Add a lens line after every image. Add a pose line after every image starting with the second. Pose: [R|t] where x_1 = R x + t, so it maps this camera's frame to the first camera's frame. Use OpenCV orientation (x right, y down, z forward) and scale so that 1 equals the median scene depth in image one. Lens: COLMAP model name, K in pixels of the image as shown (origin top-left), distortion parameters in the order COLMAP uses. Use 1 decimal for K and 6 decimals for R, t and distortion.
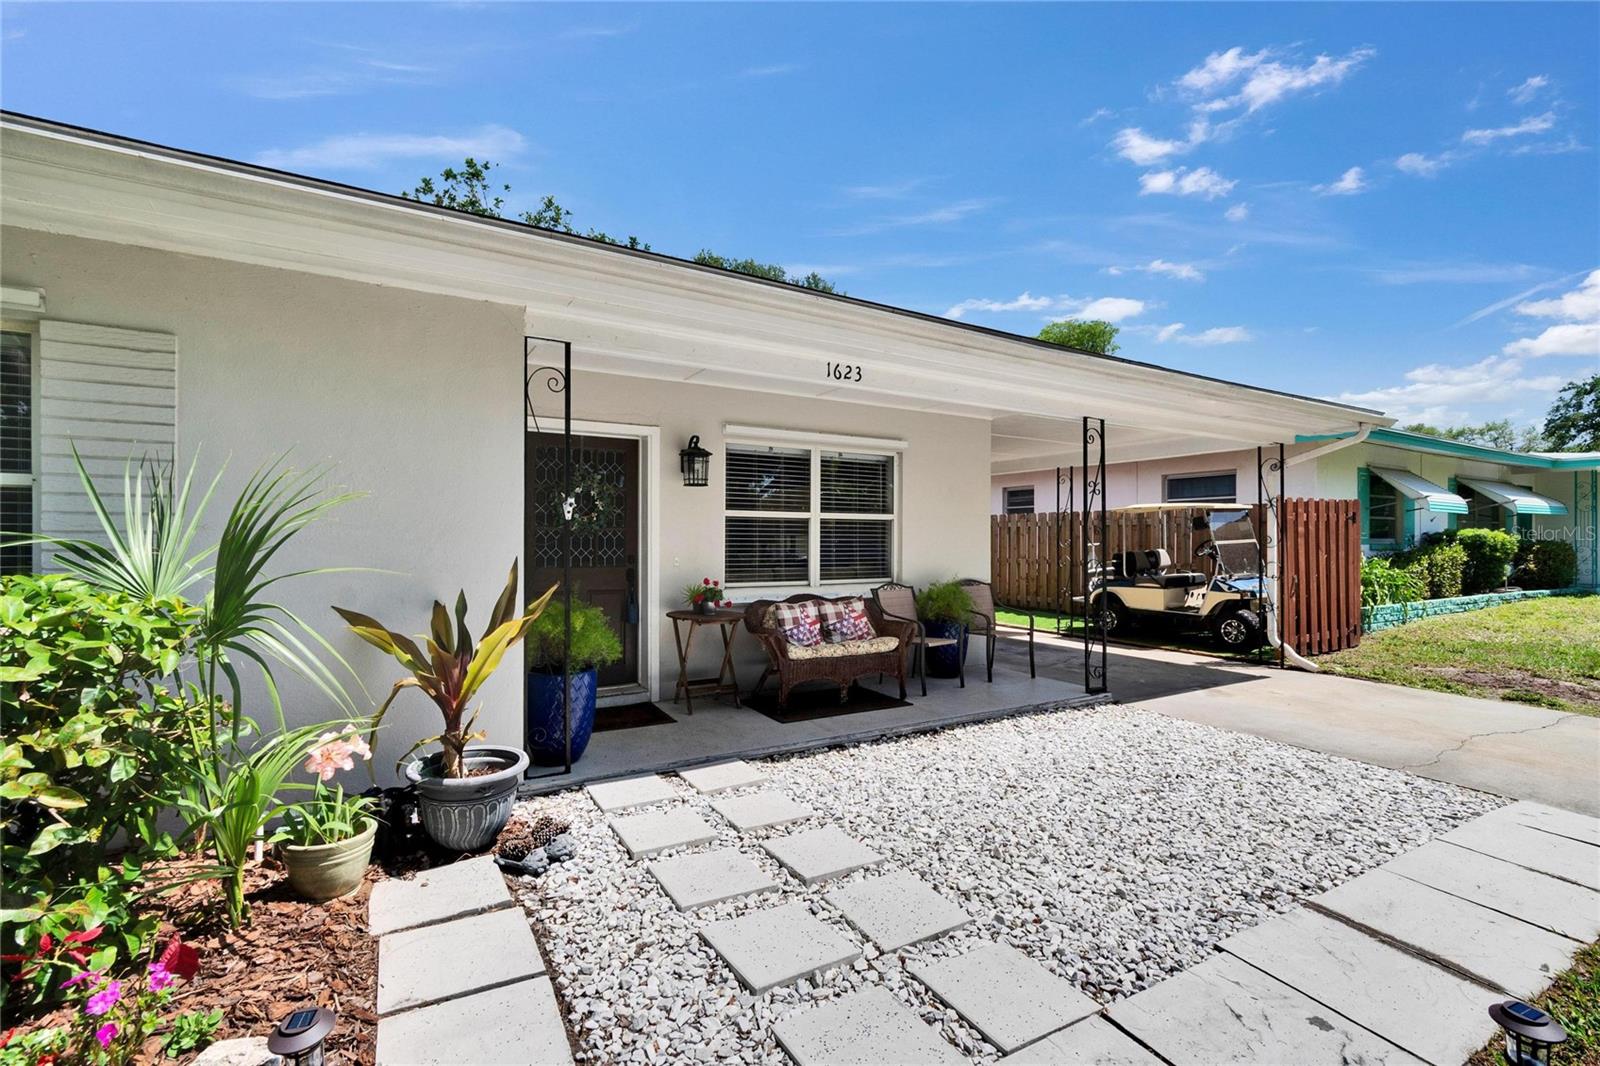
lens RADIAL K [[707.6, 0, 786.9], [0, 707.6, 539.4], [0, 0, 1]] dist [-0.004970, 0.000064]
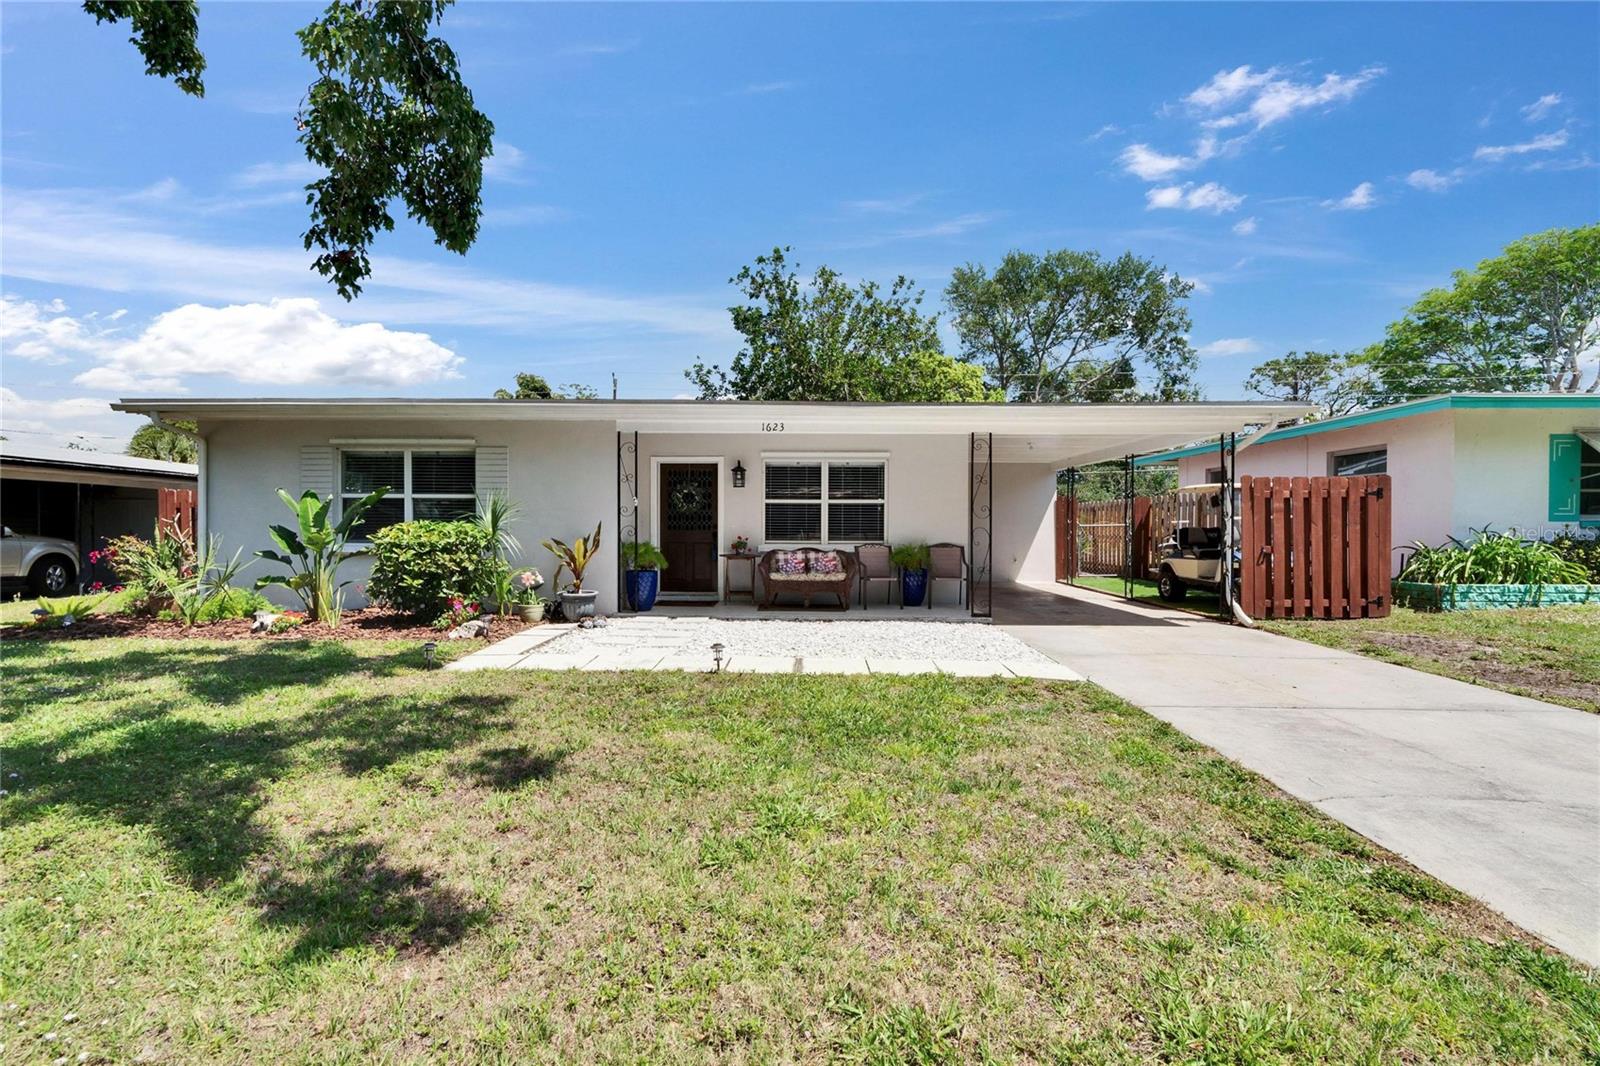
lens RADIAL K [[707.6, 0, 786.9], [0, 707.6, 539.4], [0, 0, 1]] dist [-0.004970, 0.000064]
pose [[0.856396, 0.008977, -0.516242, 0.602652], [0.000196, 0.999843, 0.017711, 0.018683], [0.516320, -0.015269, 0.856260, -0.344460]]
